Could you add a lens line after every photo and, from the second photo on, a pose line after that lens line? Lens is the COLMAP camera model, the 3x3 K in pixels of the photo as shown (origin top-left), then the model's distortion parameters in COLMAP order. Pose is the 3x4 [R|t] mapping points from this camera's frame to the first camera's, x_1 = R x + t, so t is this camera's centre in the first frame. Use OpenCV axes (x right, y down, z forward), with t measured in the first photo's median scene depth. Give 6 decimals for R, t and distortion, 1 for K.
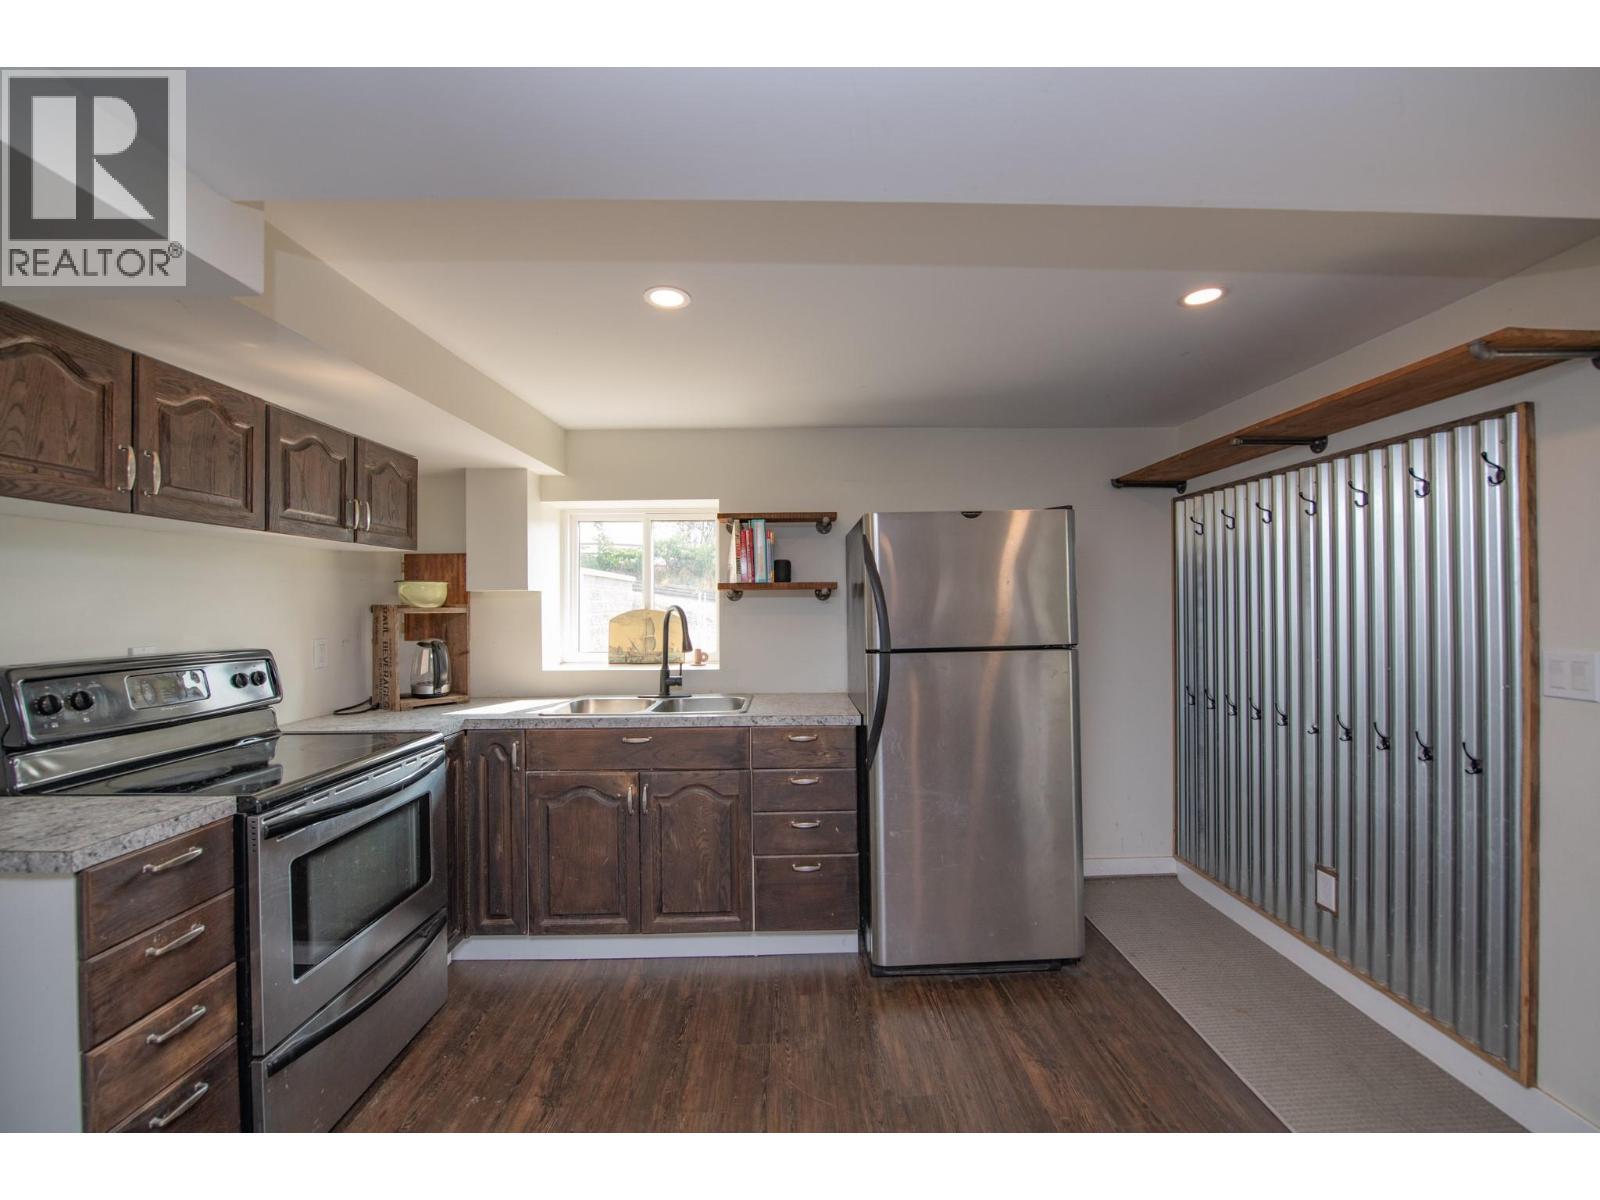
lens RADIAL K [[644.1, 0, 799.6], [0, 644.1, 595.1], [0, 0, 1]] dist [-0.013546, -0.003261]
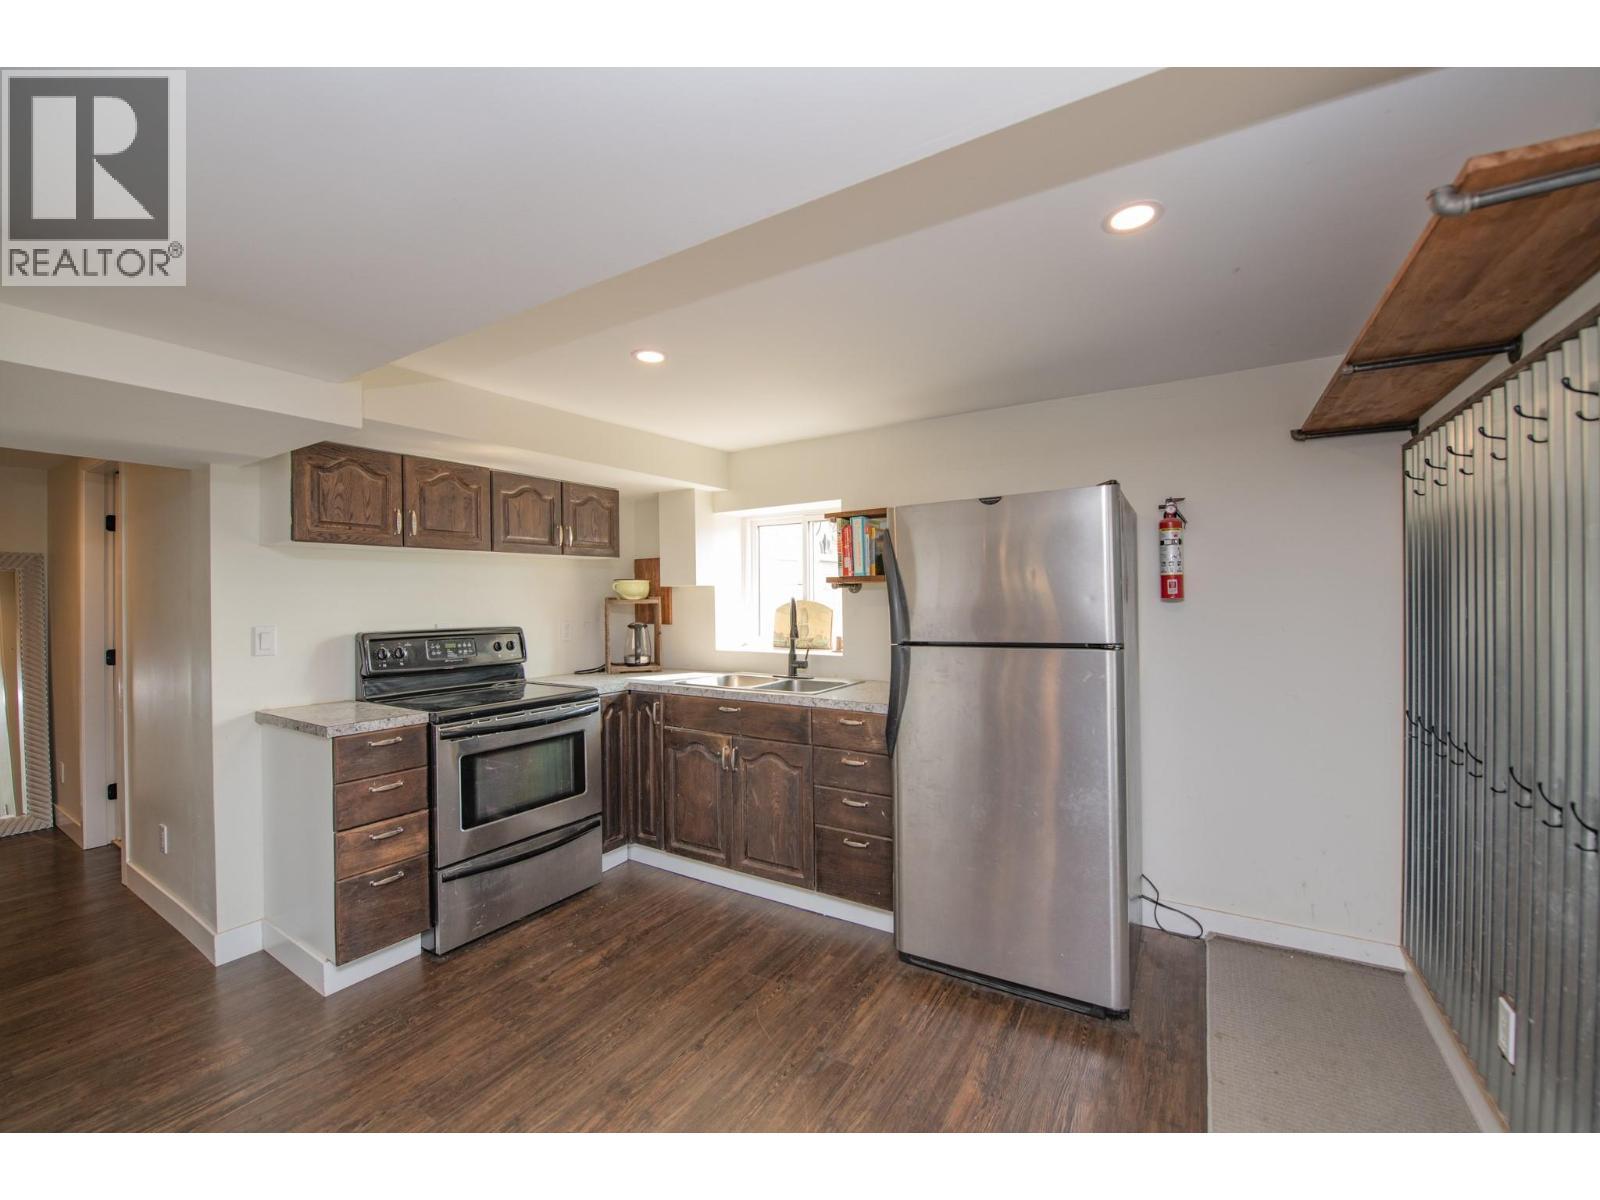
lens RADIAL K [[644.1, 0, 799.6], [0, 644.1, 595.1], [0, 0, 1]] dist [-0.013546, -0.003261]
pose [[0.840868, -0.002517, -0.541234, 0.513156], [0.012208, 0.999823, 0.014316, -0.005025], [0.541103, -0.018645, 0.840750, 0.059811]]
